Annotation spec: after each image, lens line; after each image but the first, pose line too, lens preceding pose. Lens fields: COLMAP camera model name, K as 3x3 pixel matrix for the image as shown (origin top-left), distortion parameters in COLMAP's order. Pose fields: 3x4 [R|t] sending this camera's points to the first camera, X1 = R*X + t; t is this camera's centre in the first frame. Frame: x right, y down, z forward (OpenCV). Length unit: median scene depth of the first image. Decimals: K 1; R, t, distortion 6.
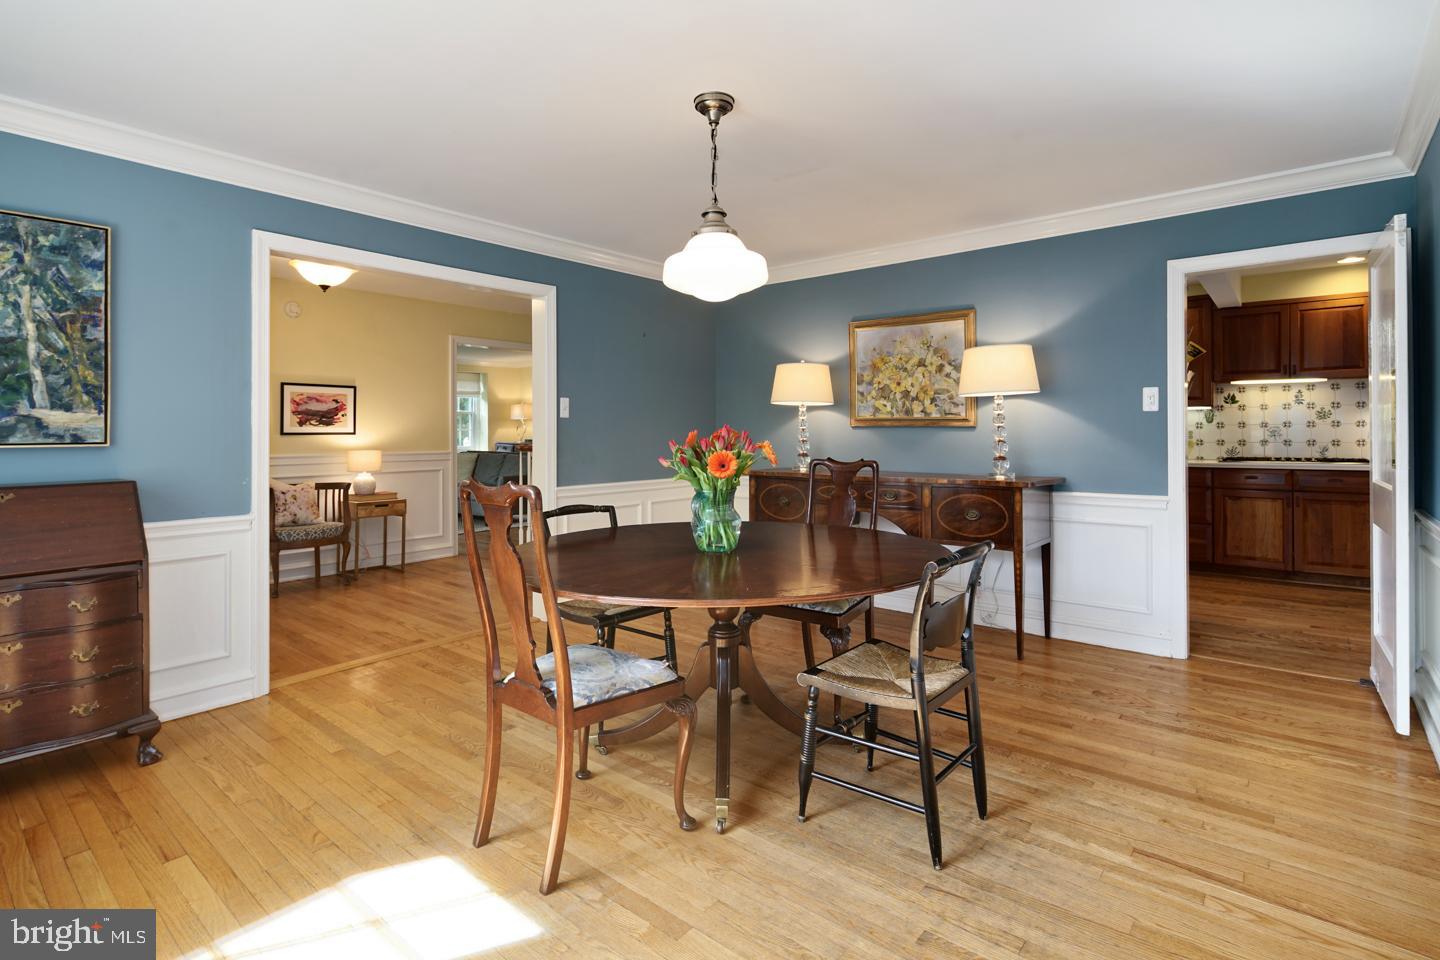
lens RADIAL K [[709.3, 0, 715.1], [0, 709.3, 429.0], [0, 0, 1]] dist [0.001879, 0.000076]
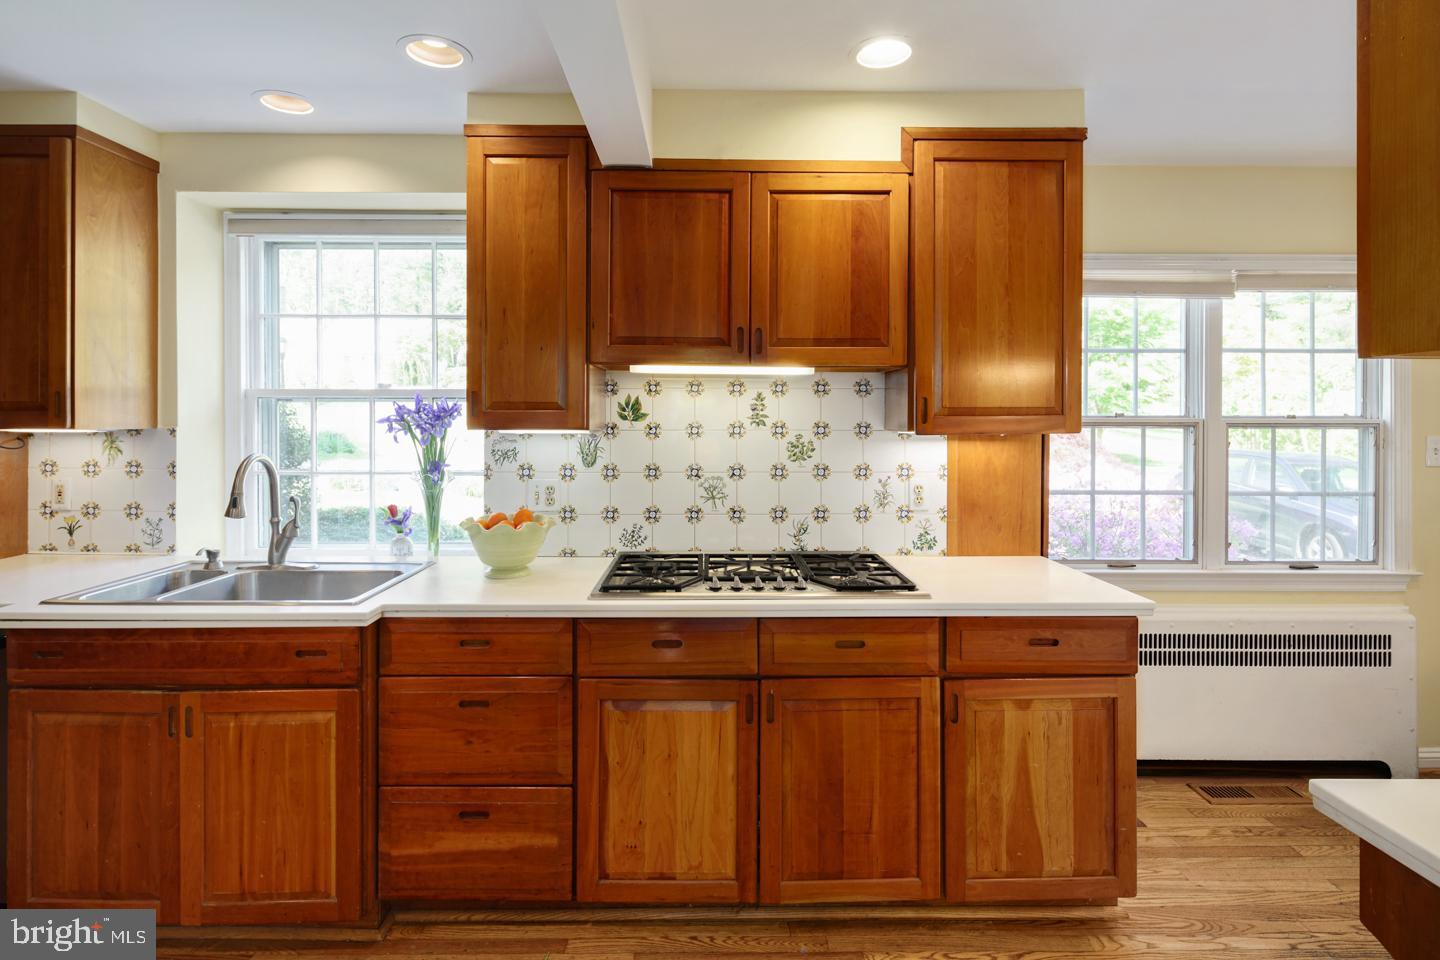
lens RADIAL K [[704.2, 0, 720.9], [0, 704.2, 421.9], [0, 0, 1]] dist [-0.001781, -0.000354]
pose [[0.760108, 0.006369, 0.649765, 0.504382], [-0.009408, 0.999955, 0.001204, -0.036184], [-0.649728, -0.007028, 0.760134, 0.660667]]
